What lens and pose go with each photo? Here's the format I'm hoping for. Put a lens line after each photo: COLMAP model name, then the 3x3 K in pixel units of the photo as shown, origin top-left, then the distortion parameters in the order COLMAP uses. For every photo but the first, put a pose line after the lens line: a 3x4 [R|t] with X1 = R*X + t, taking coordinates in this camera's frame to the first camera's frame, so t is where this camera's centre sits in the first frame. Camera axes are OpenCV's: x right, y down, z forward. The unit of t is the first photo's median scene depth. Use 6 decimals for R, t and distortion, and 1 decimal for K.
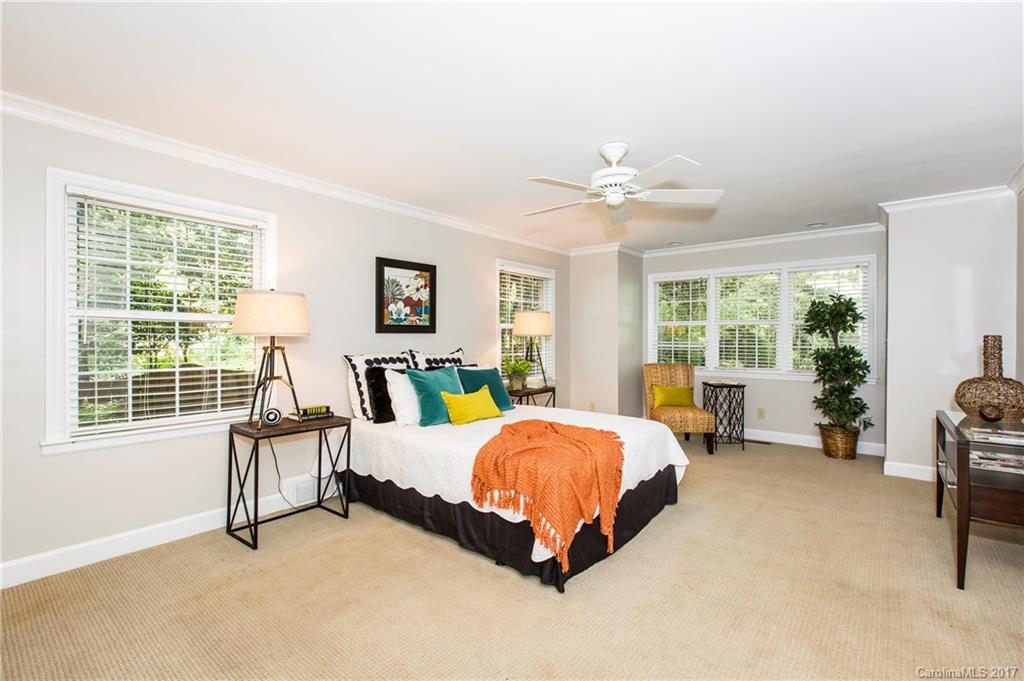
lens RADIAL K [[462.0, 0, 514.1], [0, 462.0, 335.7], [0, 0, 1]] dist [-0.003384, -0.000265]
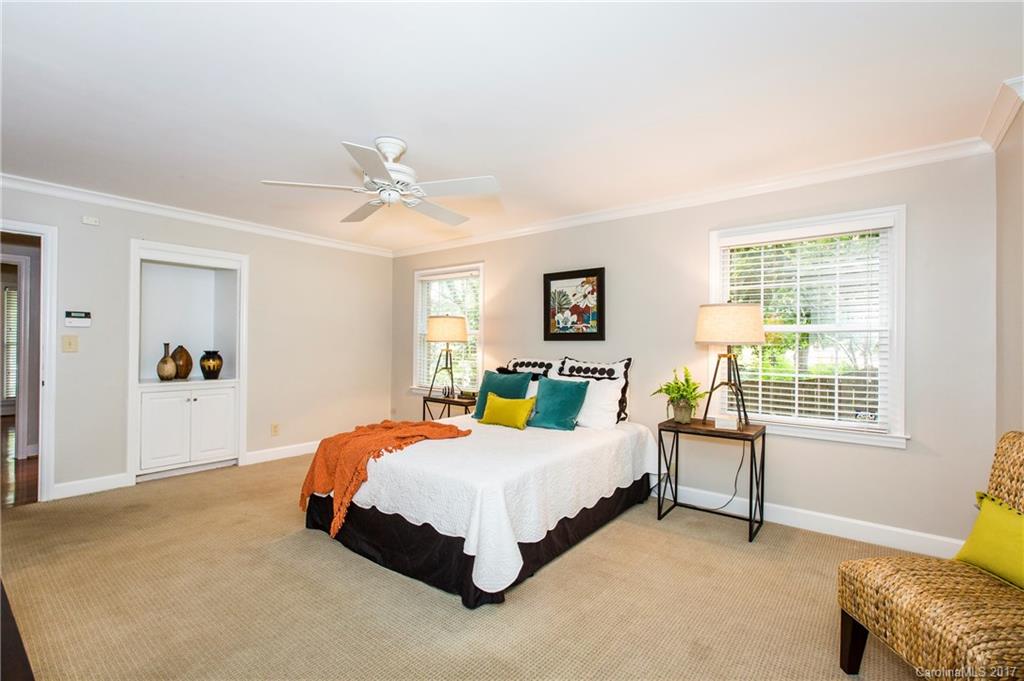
lens RADIAL K [[462.0, 0, 514.2], [0, 462.0, 342.6], [0, 0, 1]] dist [-0.003384, -0.000265]
pose [[0.024109, 0.003518, -0.999703, 0.795589], [-0.000264, 0.999994, 0.003513, -0.004216], [0.999709, 0.000179, 0.024110, 0.838720]]
